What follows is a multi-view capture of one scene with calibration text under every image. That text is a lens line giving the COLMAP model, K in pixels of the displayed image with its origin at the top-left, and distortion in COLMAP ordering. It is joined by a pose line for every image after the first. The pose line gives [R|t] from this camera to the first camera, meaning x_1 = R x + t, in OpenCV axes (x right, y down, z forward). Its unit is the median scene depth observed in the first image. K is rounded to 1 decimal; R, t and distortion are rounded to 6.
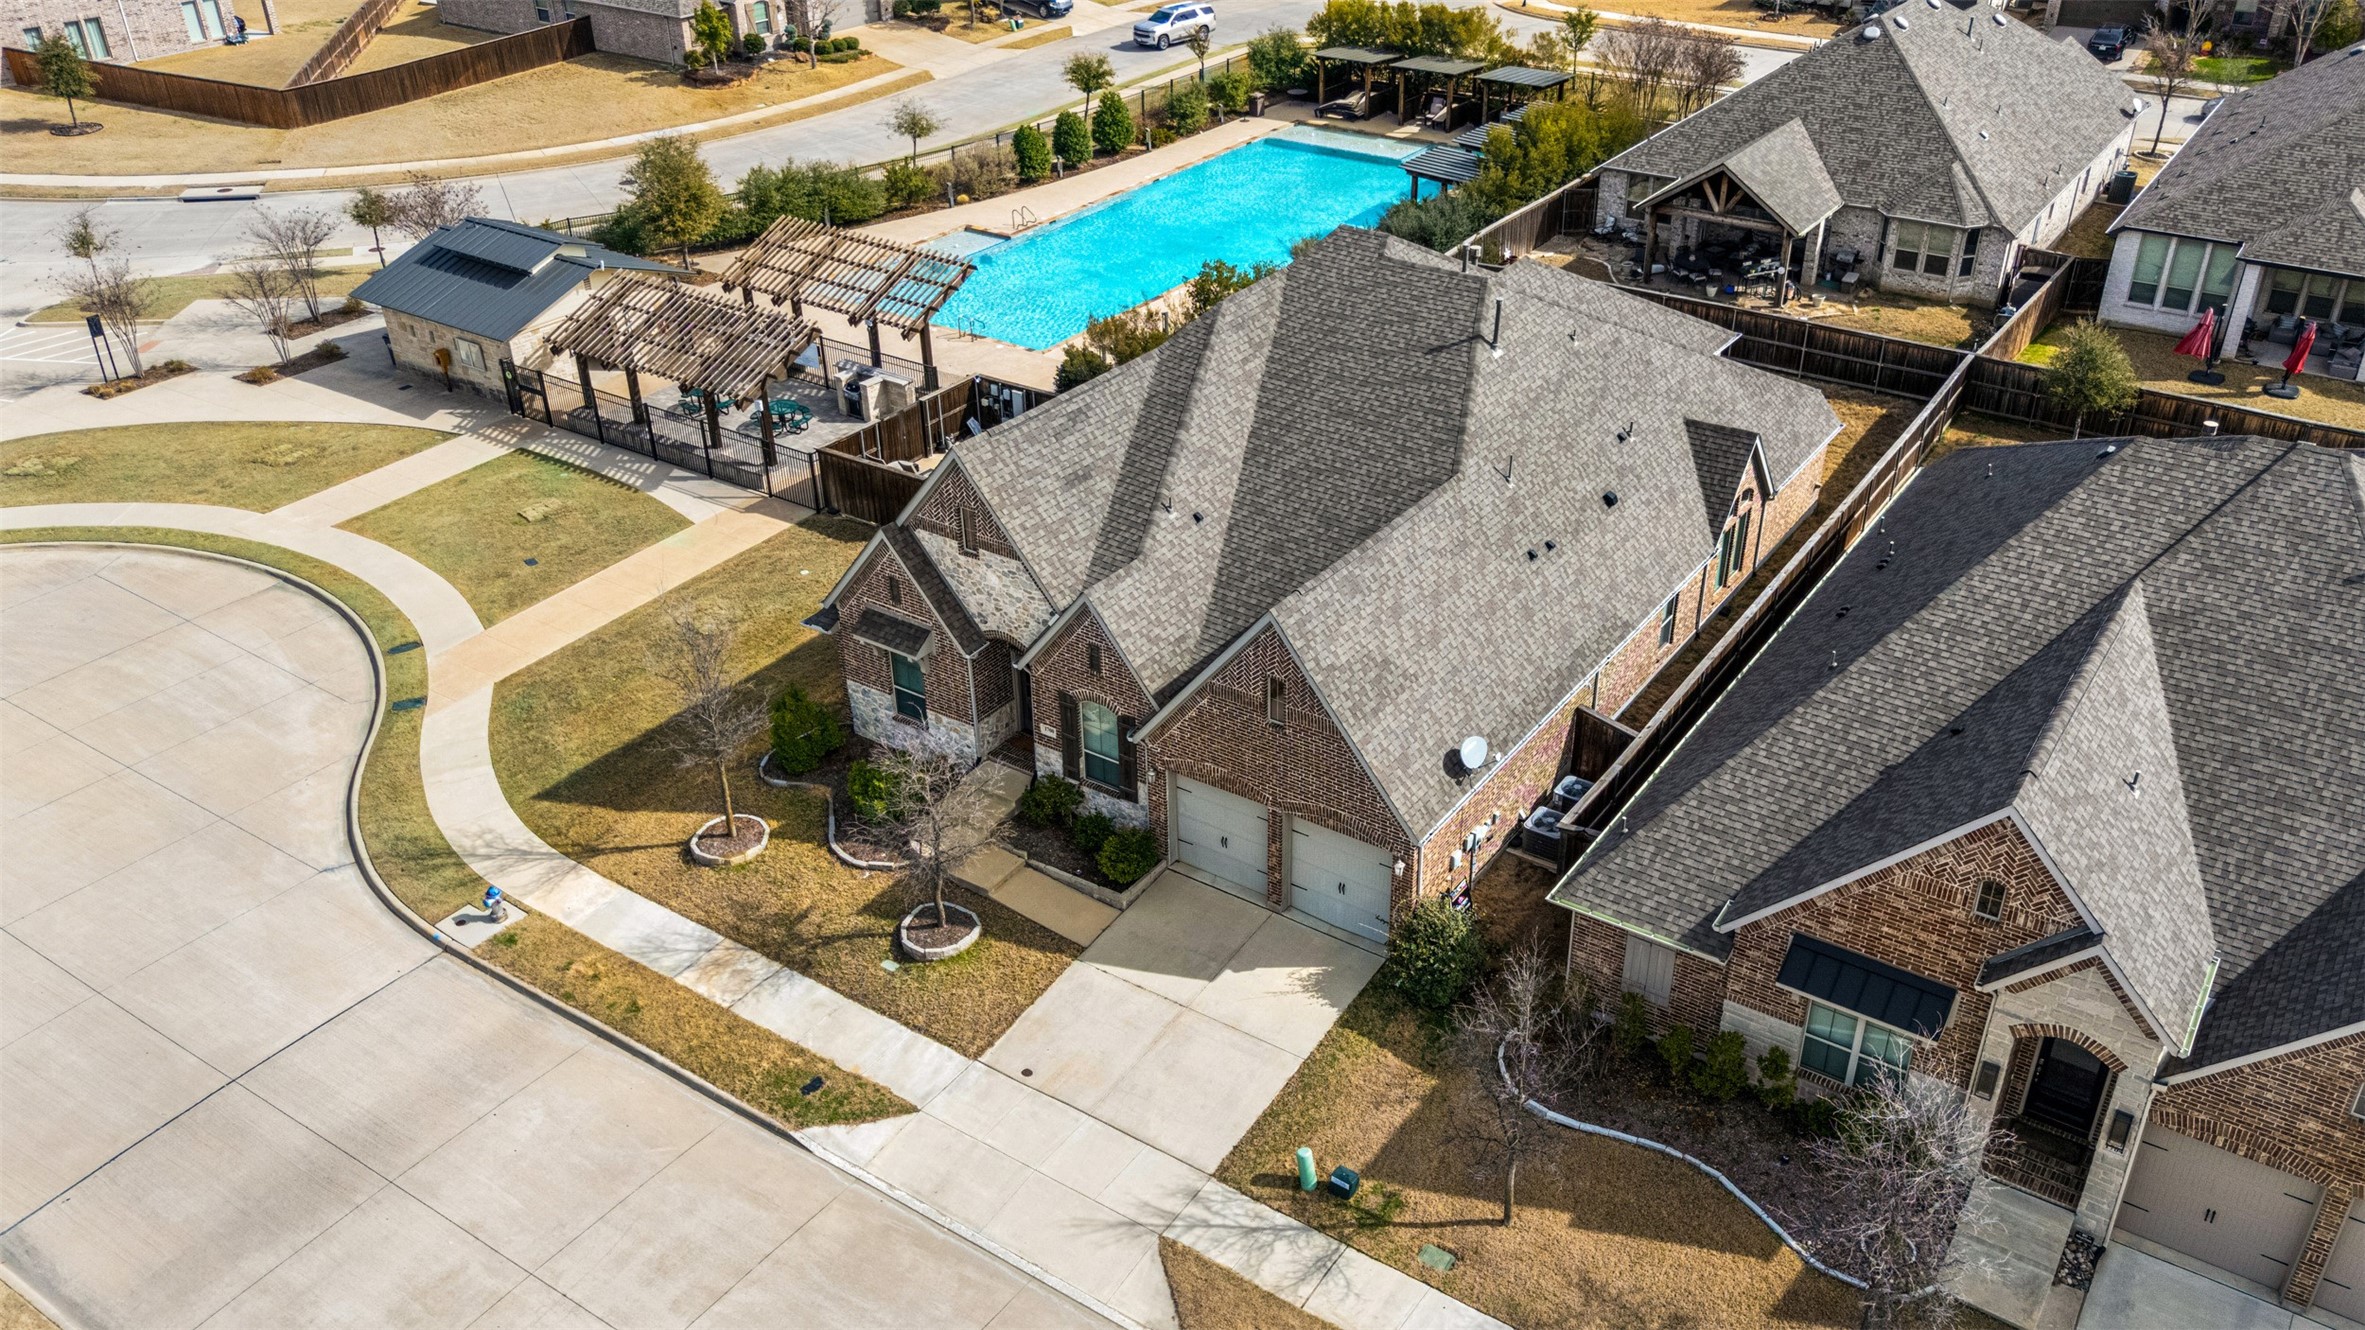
lens RADIAL K [[1920.0, 0, 1182.5], [0, 1920.0, 665.0], [0, 0, 1]] dist [0.066363, -0.001941]
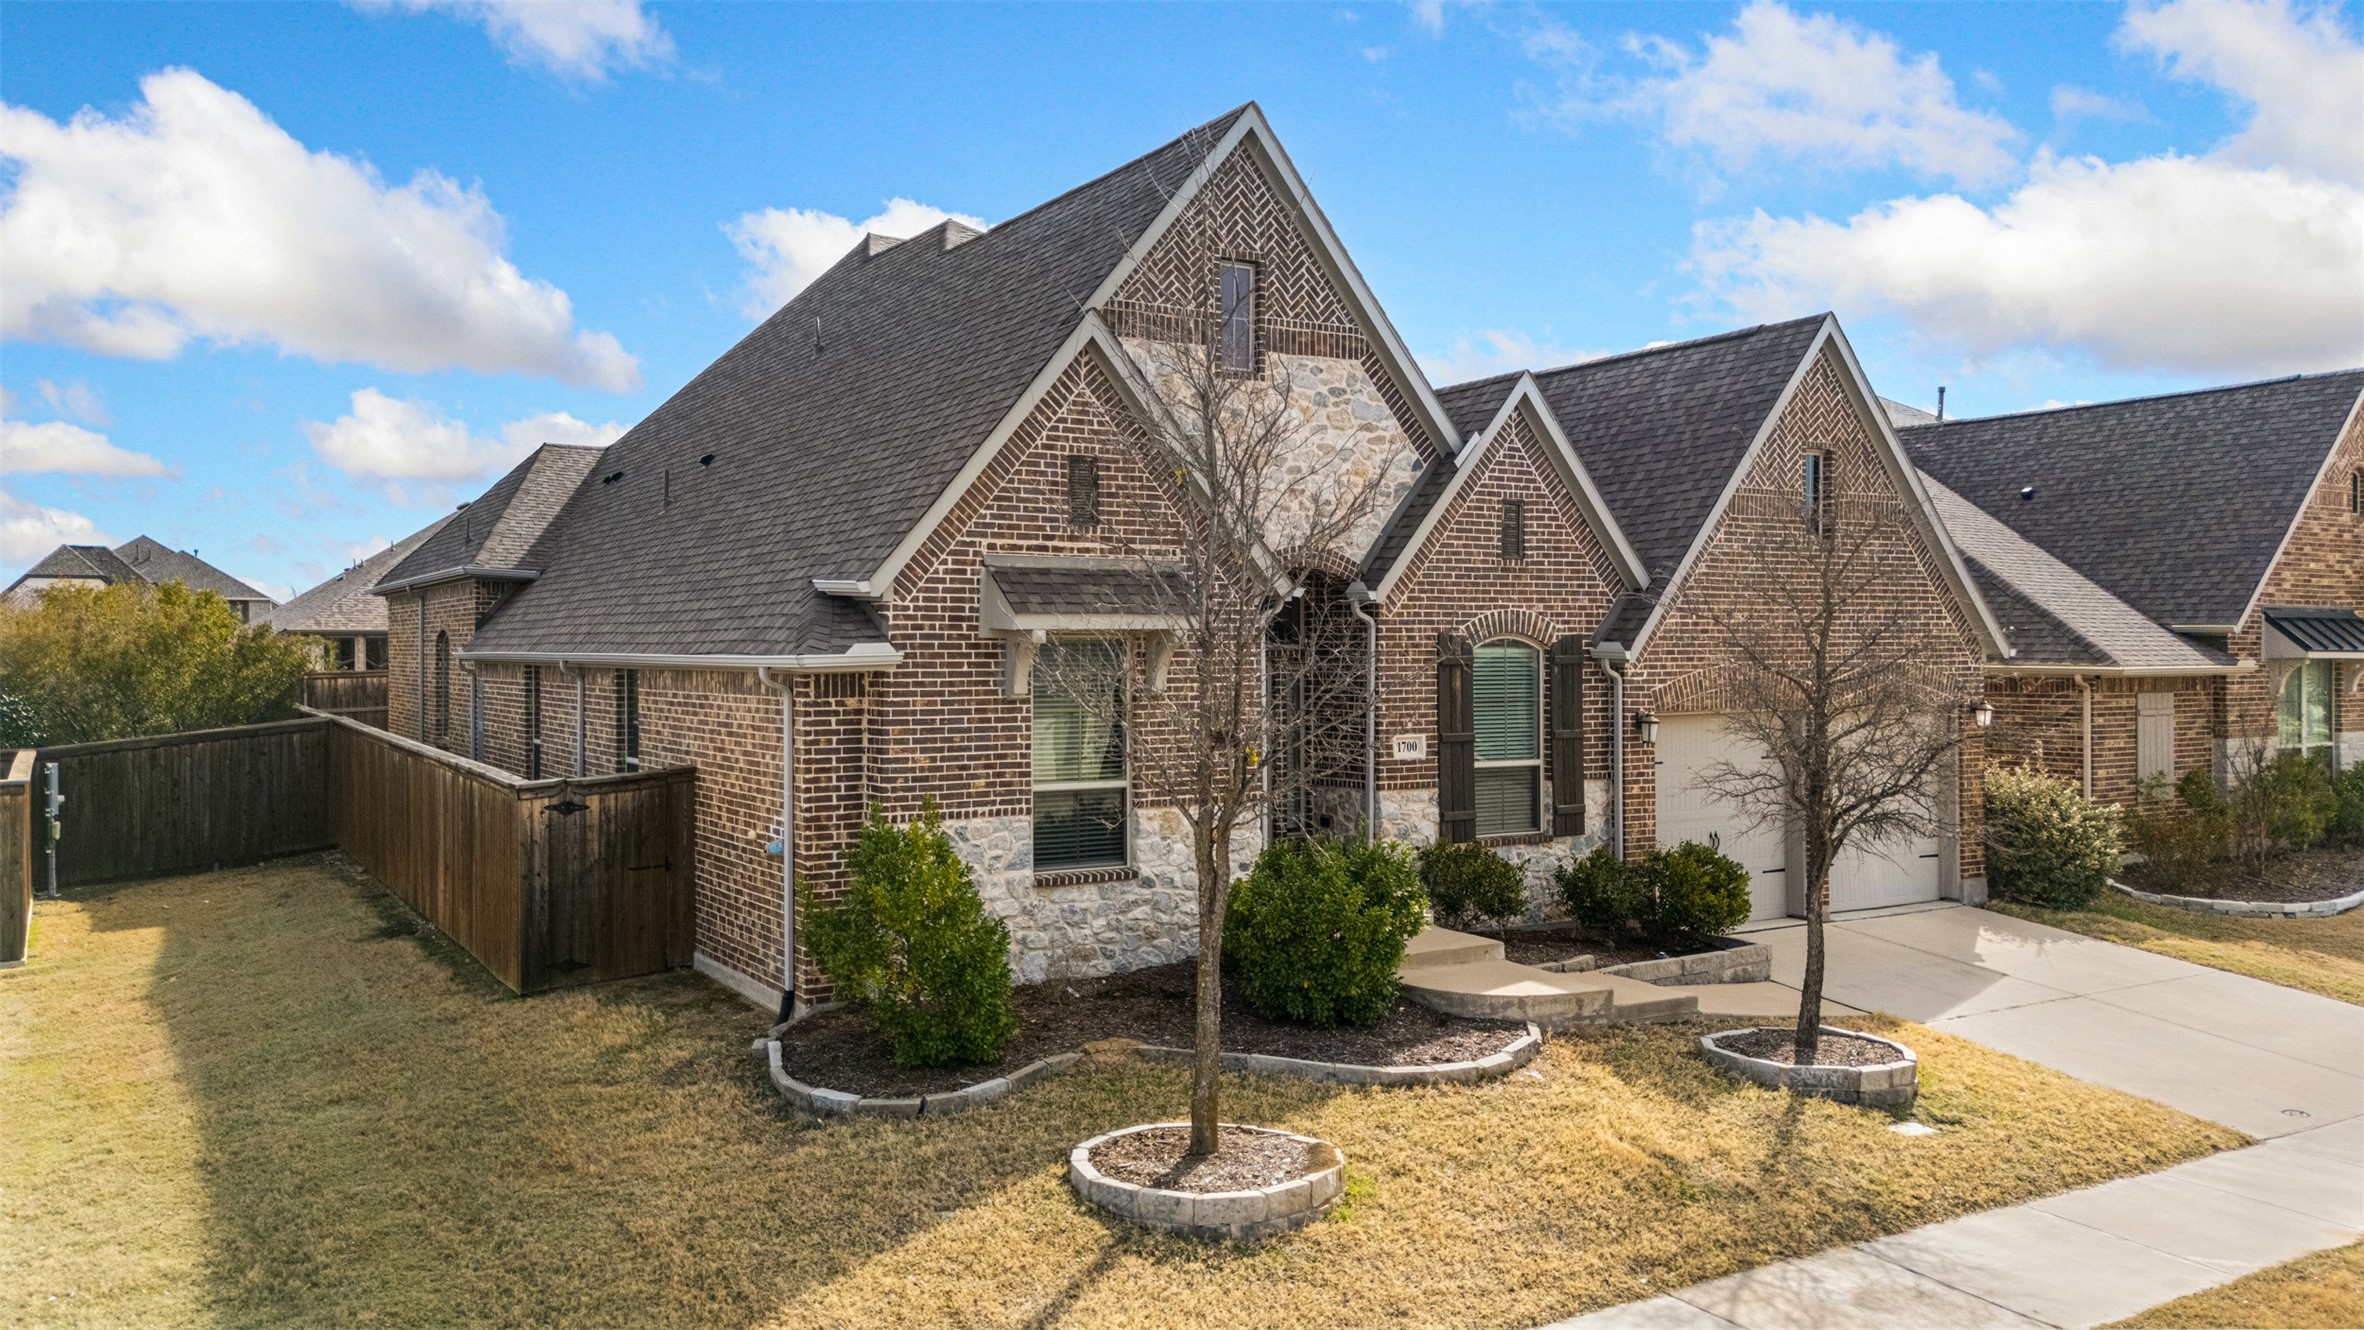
lens RADIAL K [[1776.2, 0, 1182.0], [0, 1776.2, 665.0], [0, 0, 1]] dist [0.015935, -0.005405]
pose [[0.410040, -0.011439, 0.911996, -0.499273], [0.445838, 0.874829, -0.189480, 0.075581], [-0.795673, 0.484297, 0.363815, 0.898462]]
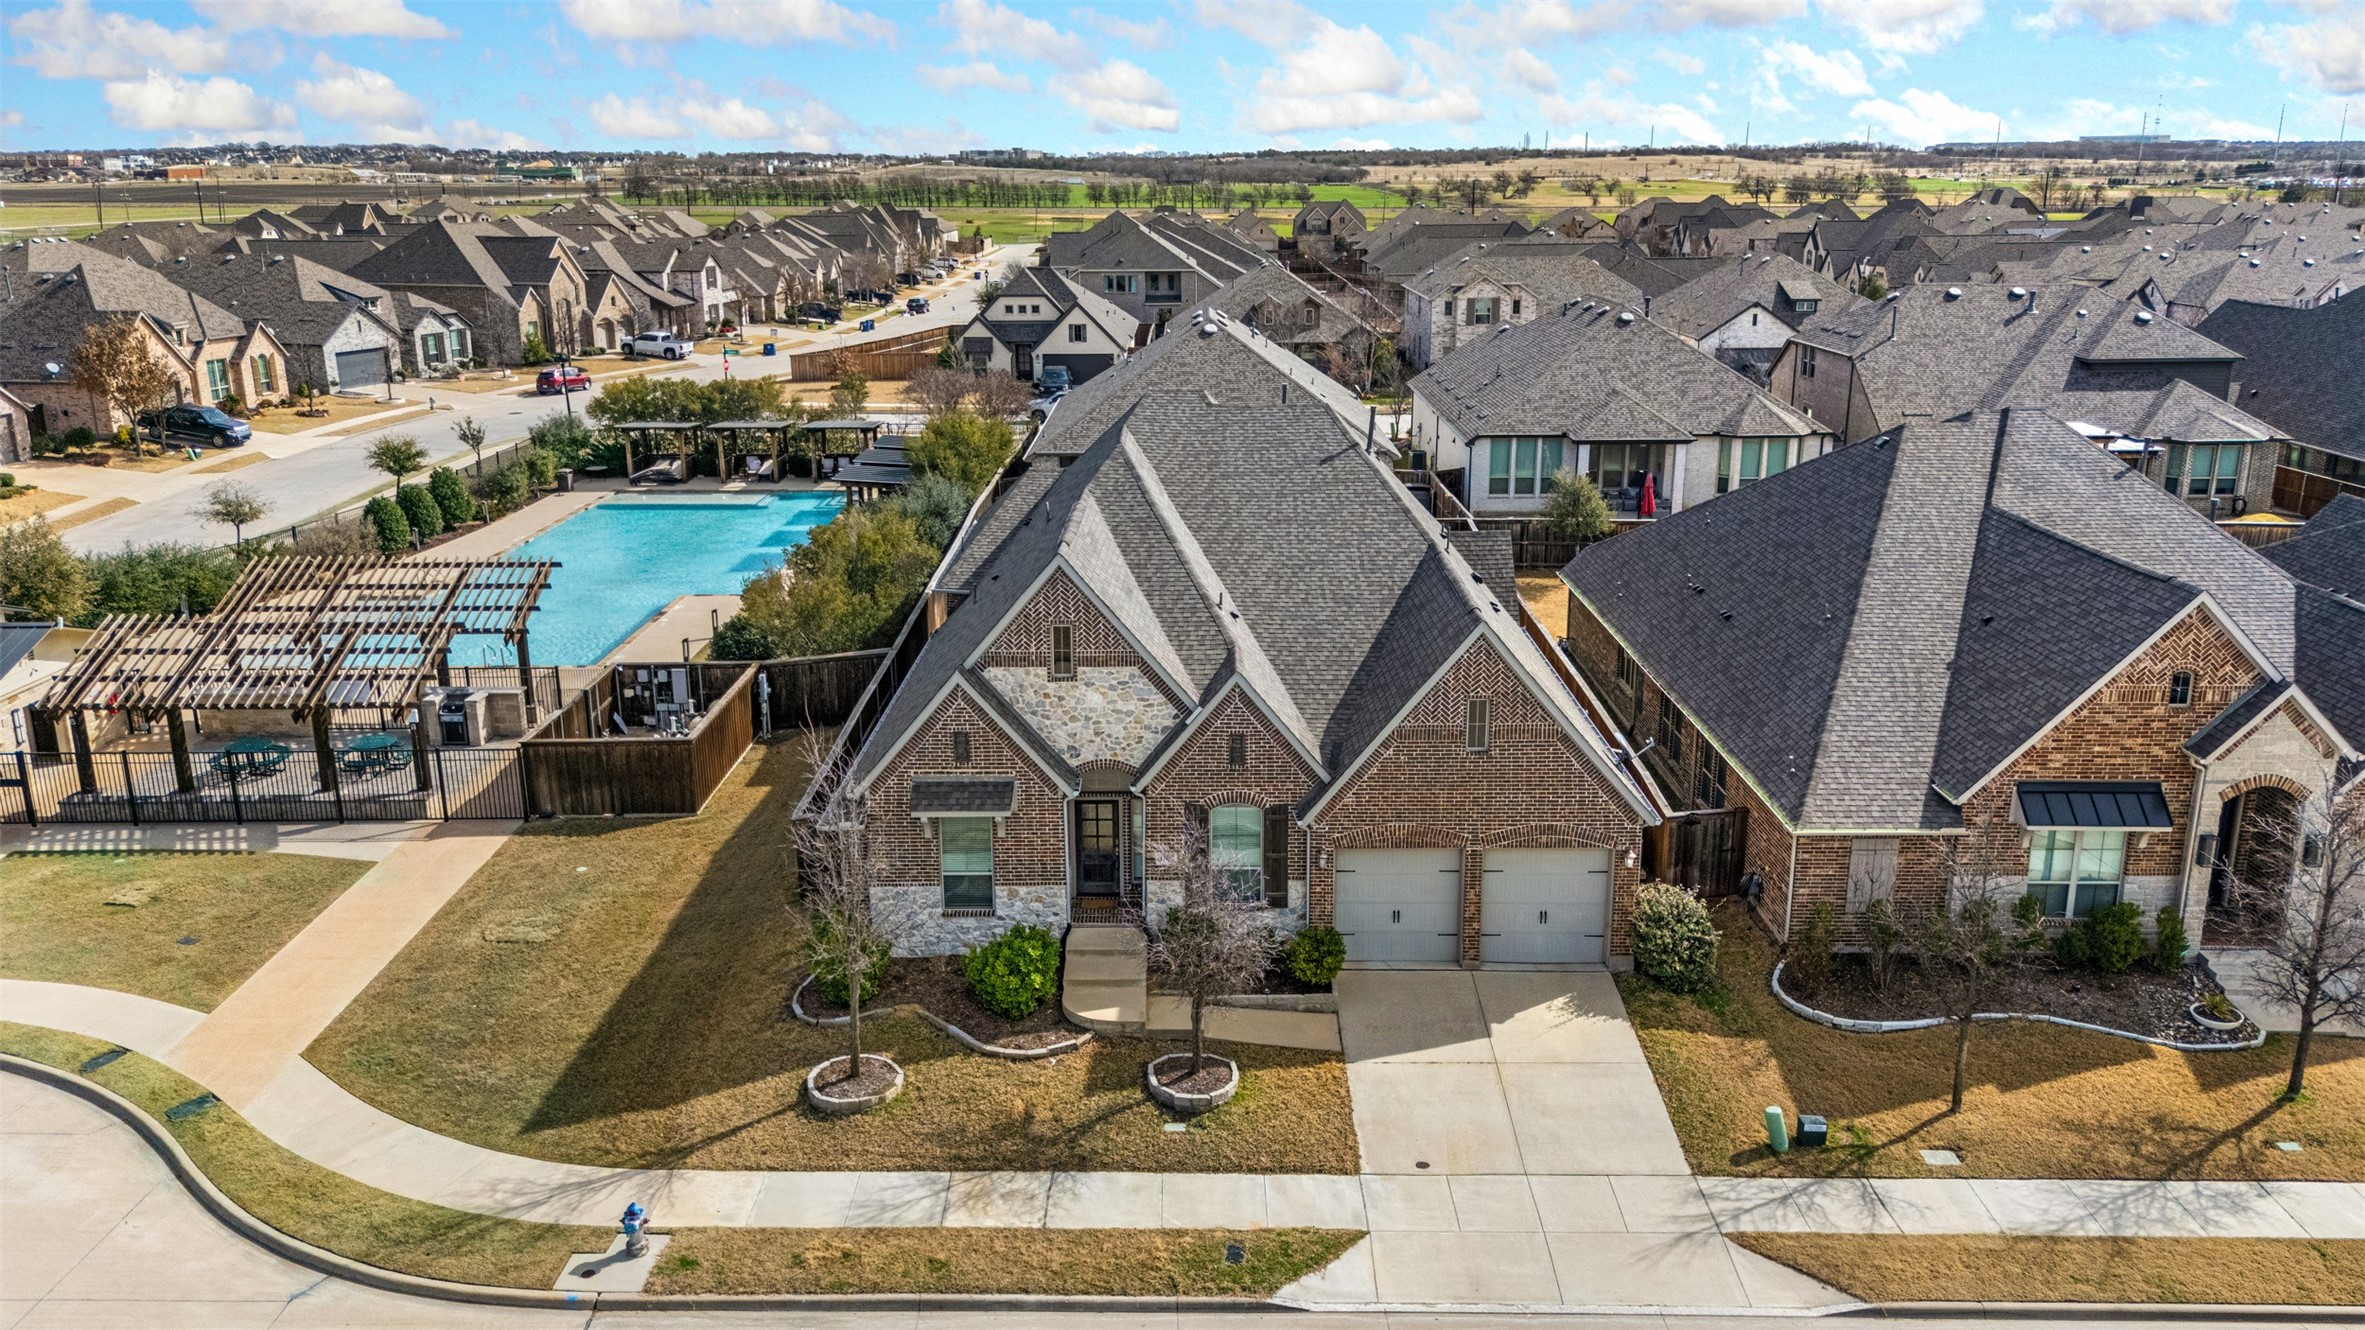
lens RADIAL K [[1831.8, 0, 1215.4], [0, 1831.8, 592.3], [0, 0, 1]] dist [0.048788, -0.007026]
pose [[0.828635, -0.127250, 0.545135, -0.518590], [0.274900, 0.940811, -0.198251, 0.095581], [-0.487642, 0.314136, 0.814570, 0.253128]]
